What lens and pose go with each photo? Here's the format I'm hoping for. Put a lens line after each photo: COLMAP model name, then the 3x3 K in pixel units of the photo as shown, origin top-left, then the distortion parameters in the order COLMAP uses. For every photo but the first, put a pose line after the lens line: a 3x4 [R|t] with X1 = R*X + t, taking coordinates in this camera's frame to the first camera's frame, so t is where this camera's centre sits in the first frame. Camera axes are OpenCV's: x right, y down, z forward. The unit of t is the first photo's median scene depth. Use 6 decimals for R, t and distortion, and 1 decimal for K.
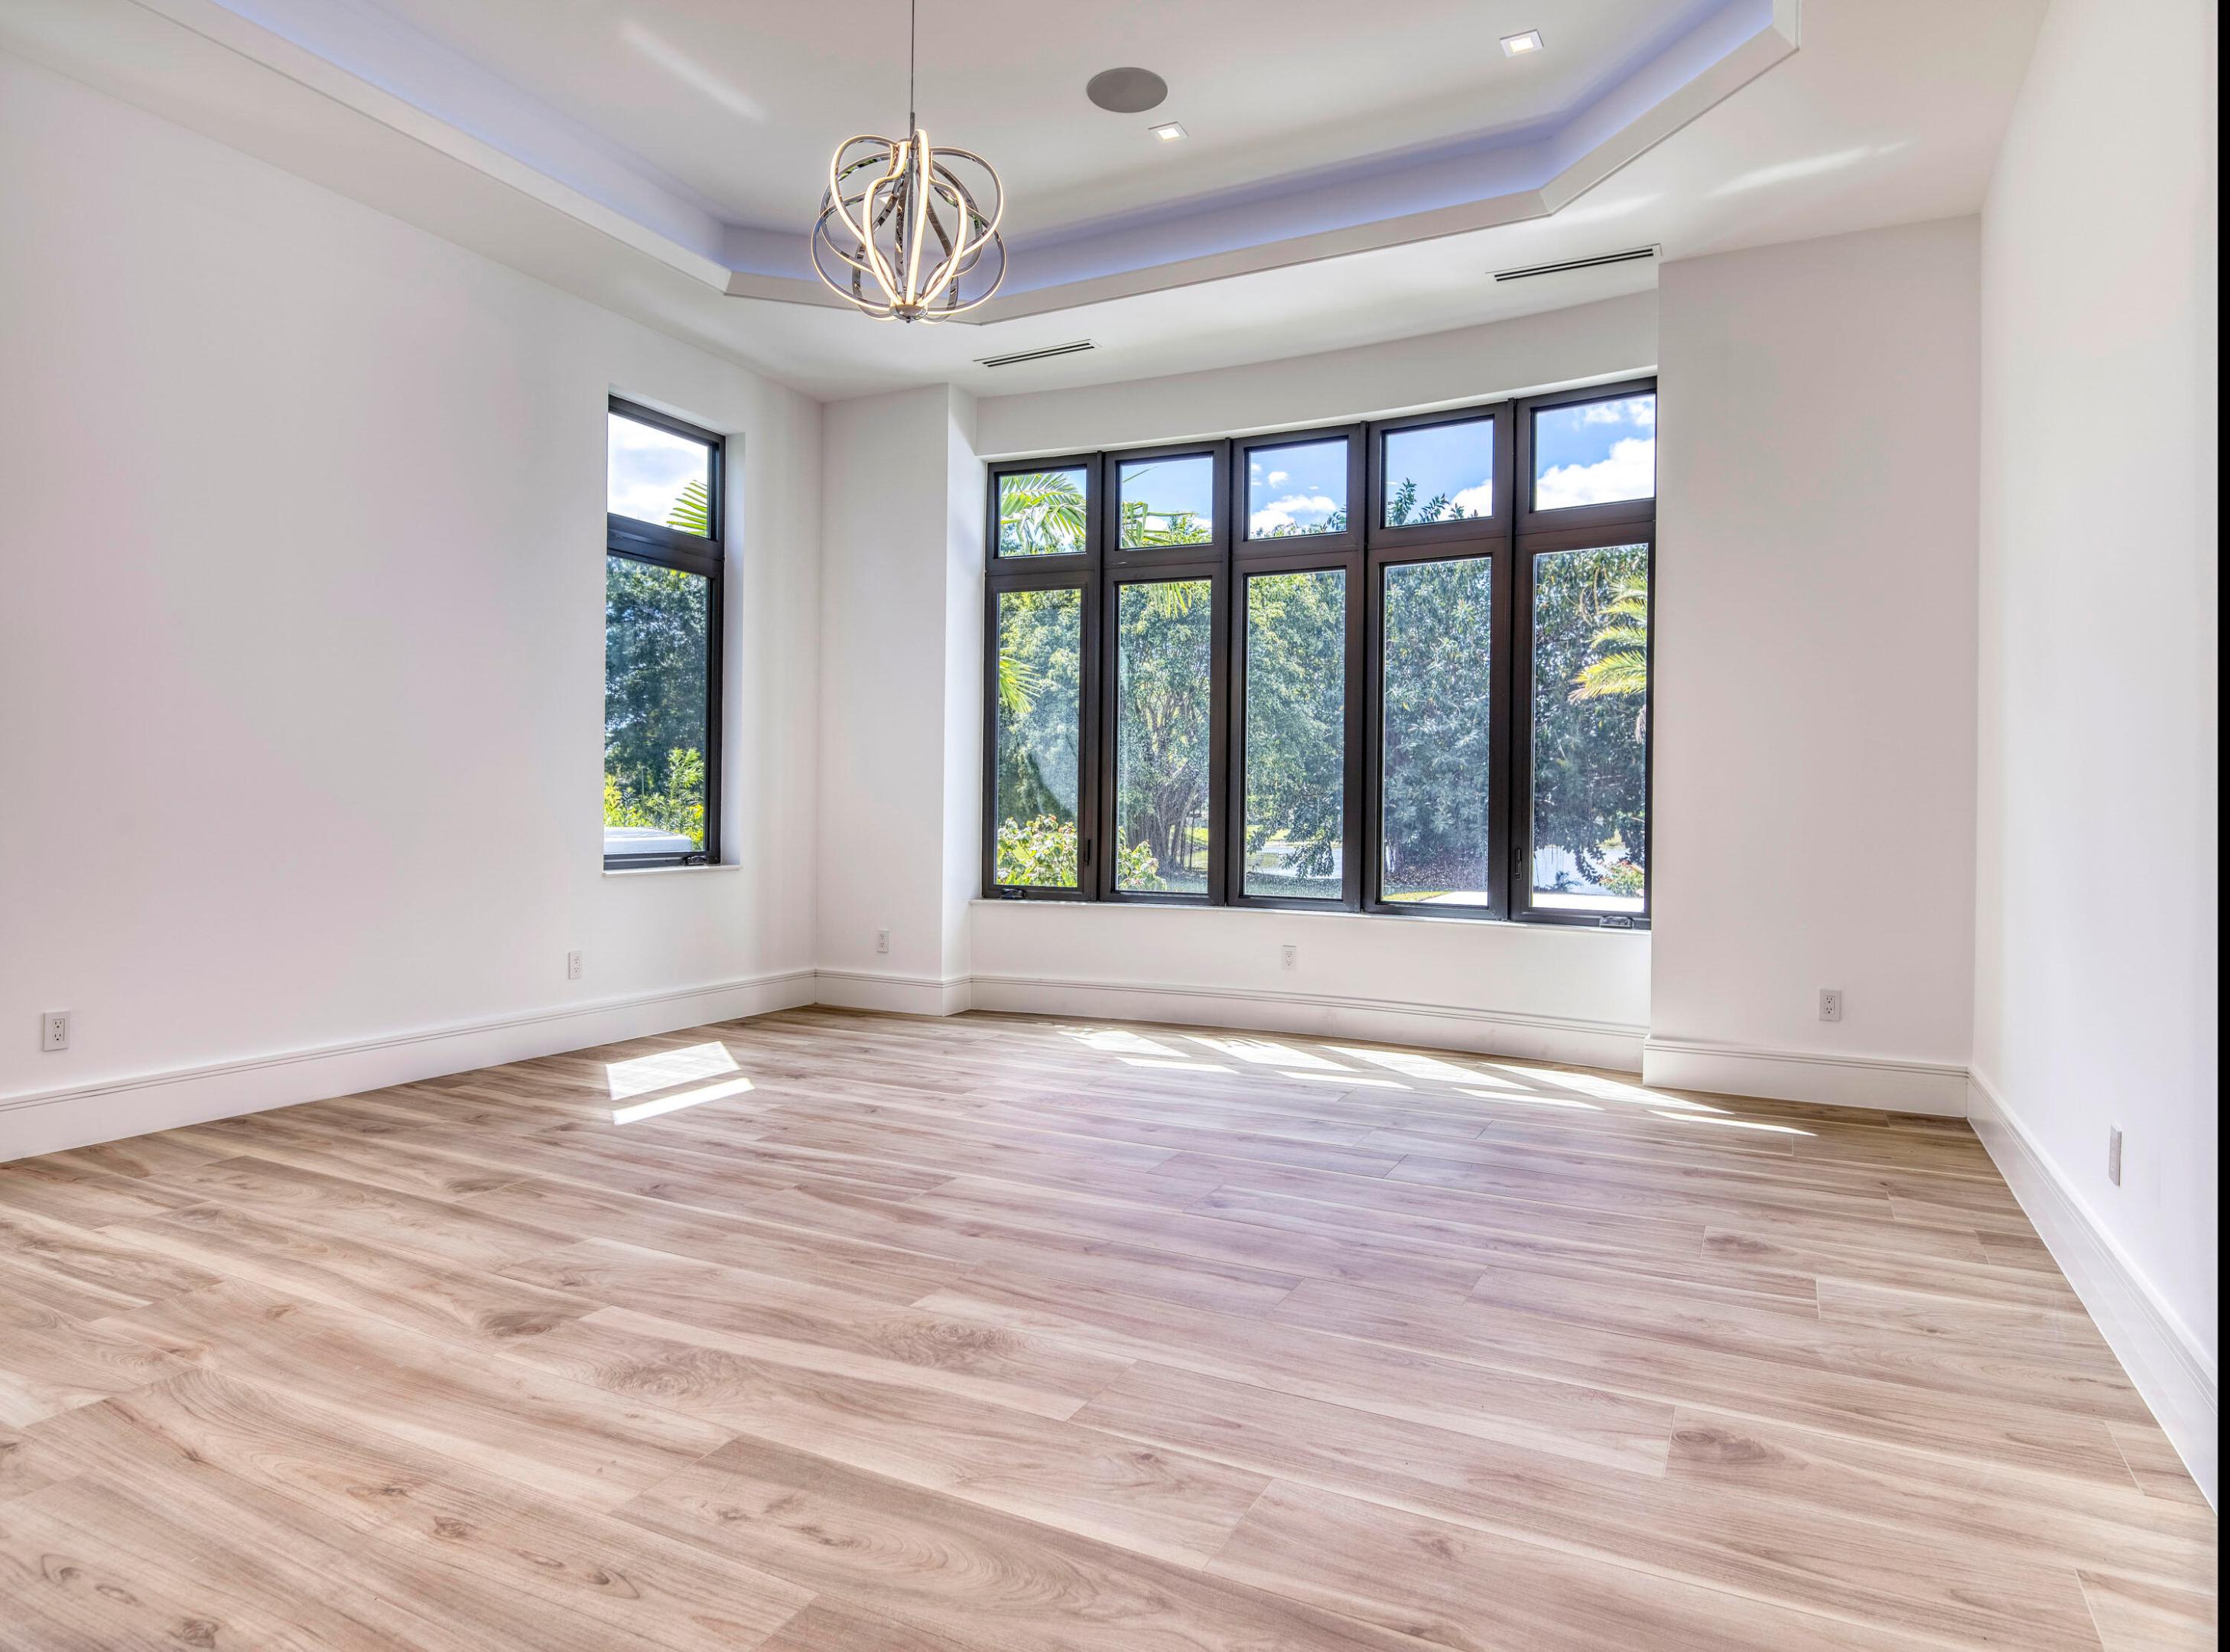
lens RADIAL K [[1344.0, 0, 1009.7], [0, 1344.0, 821.8], [0, 0, 1]] dist [-0.007499, -0.001611]
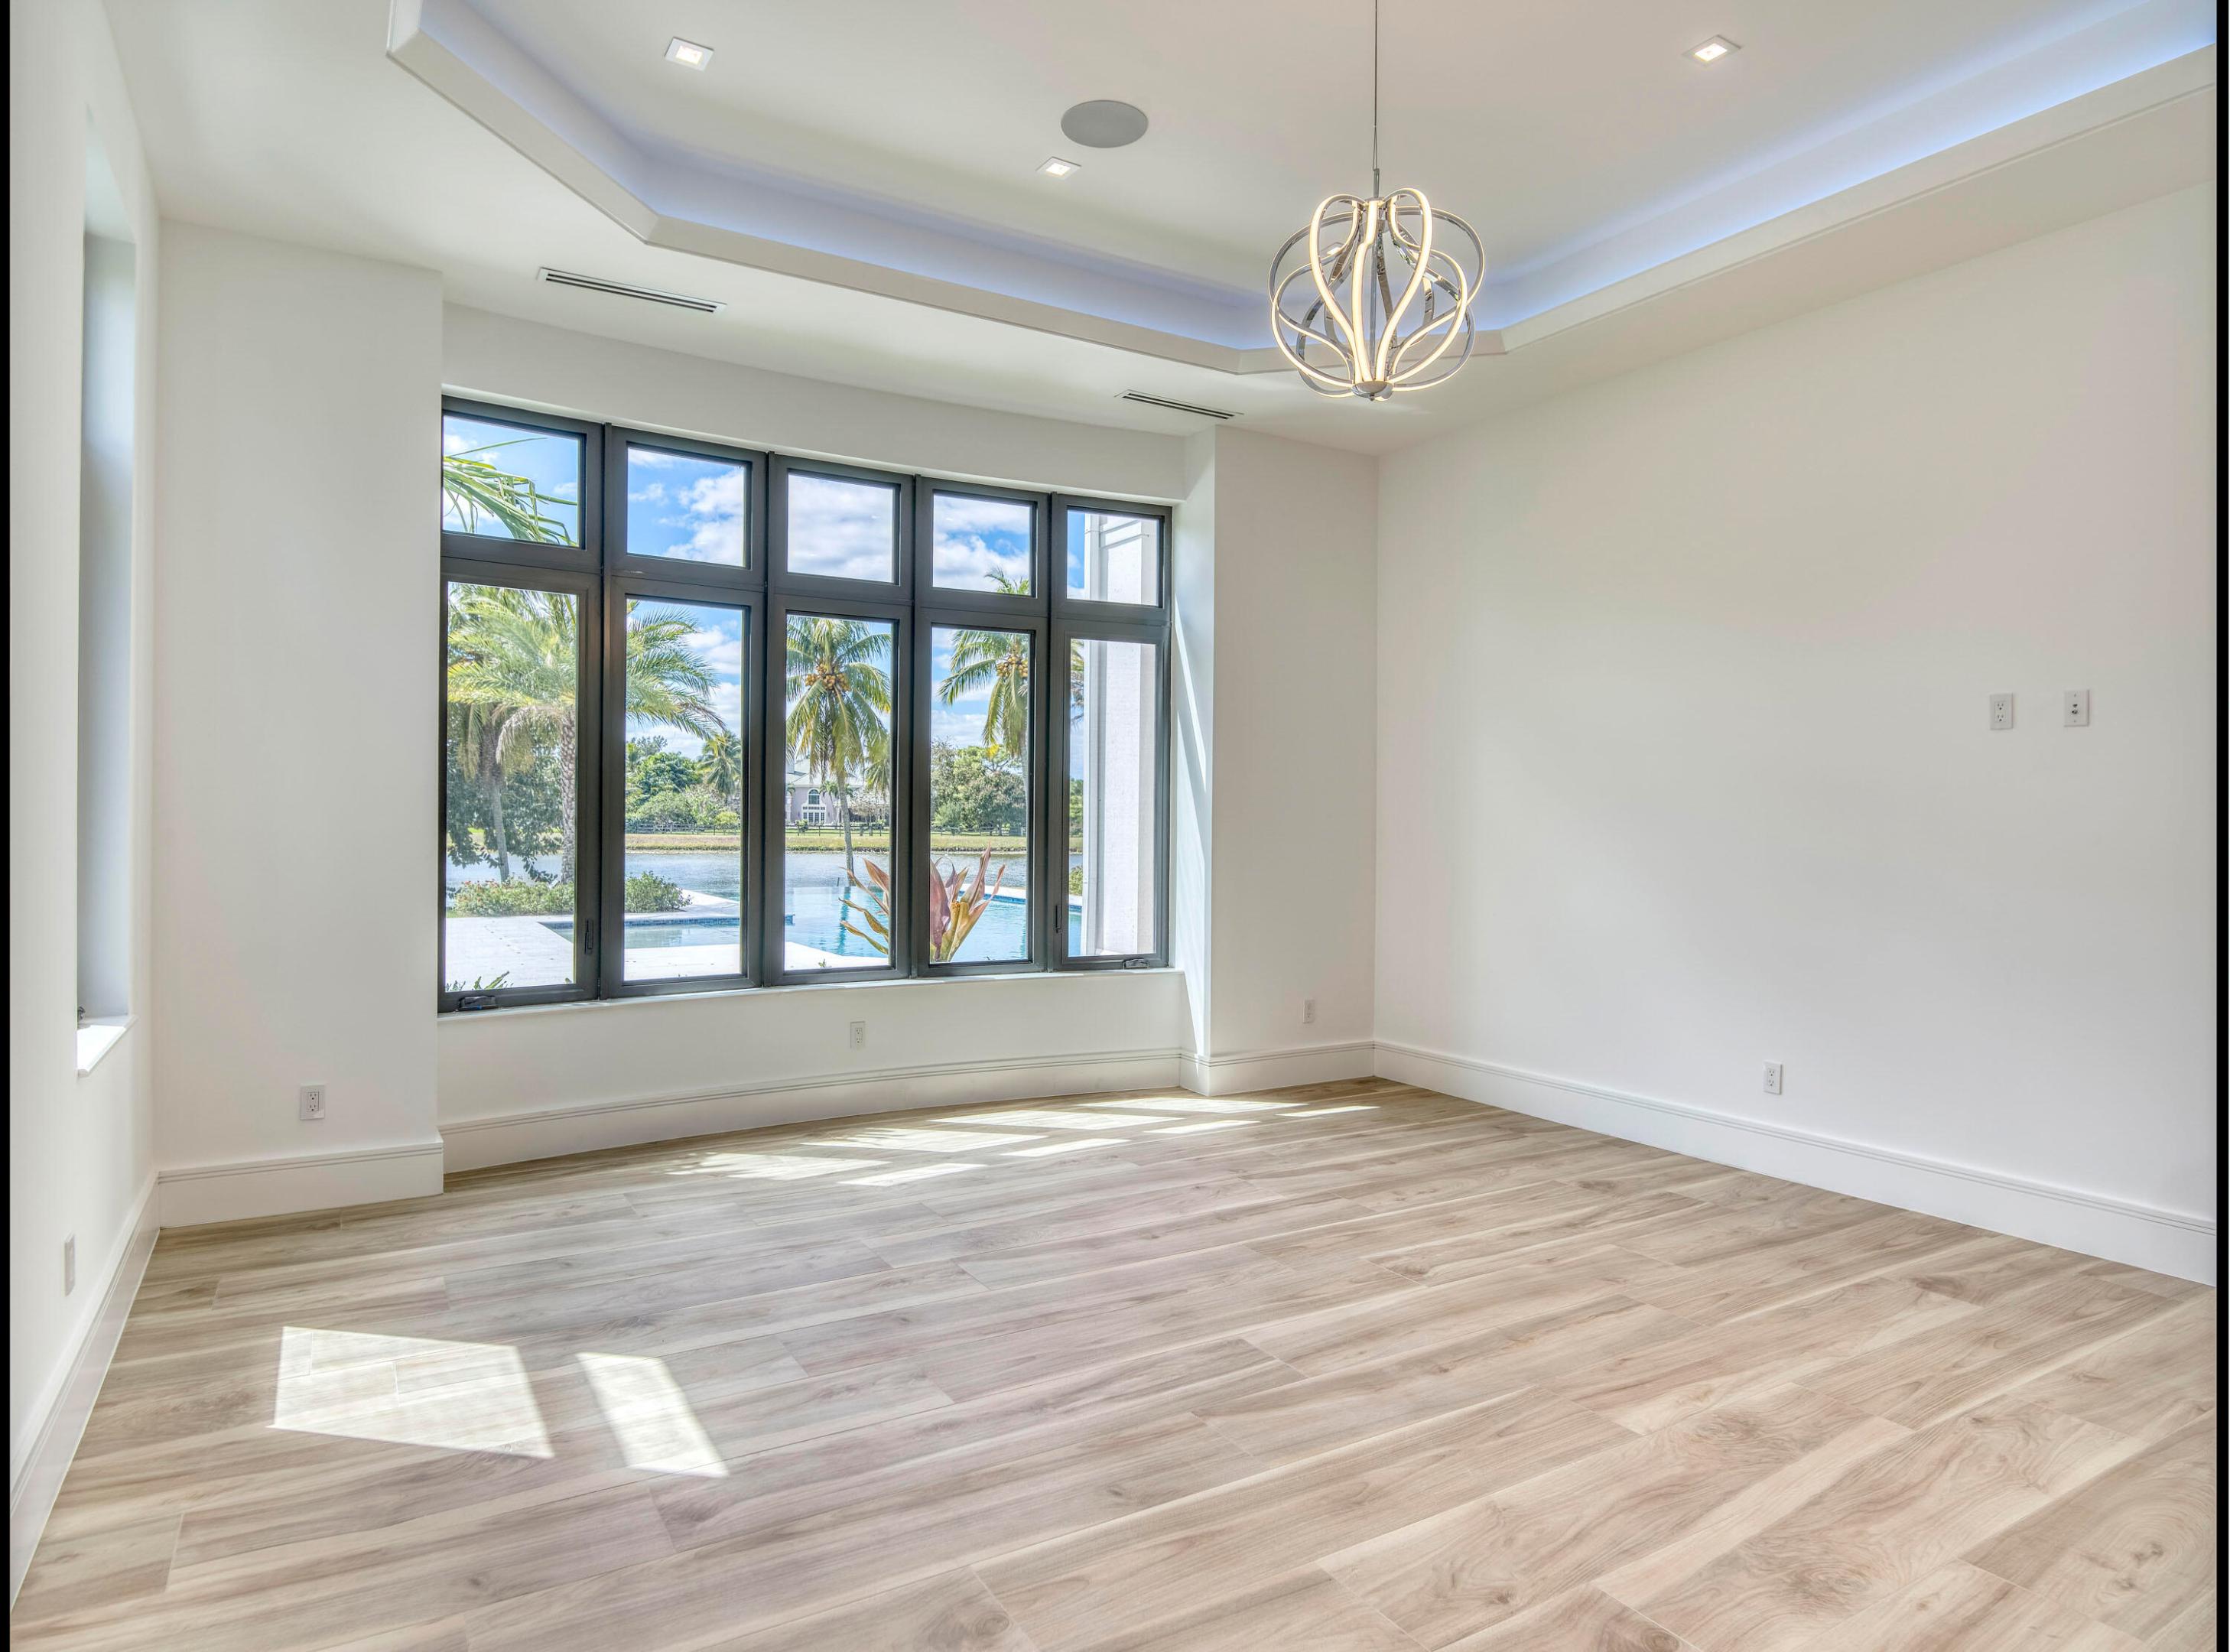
lens RADIAL K [[1343.6, 0, 1173.5], [0, 1343.6, 822.7], [0, 0, 1]] dist [-0.005811, -0.003635]
pose [[0.473383, -0.009675, 0.880803, -0.944721], [0.007766, 0.999947, 0.006810, -0.093355], [-0.880822, 0.003616, 0.473433, 0.694235]]
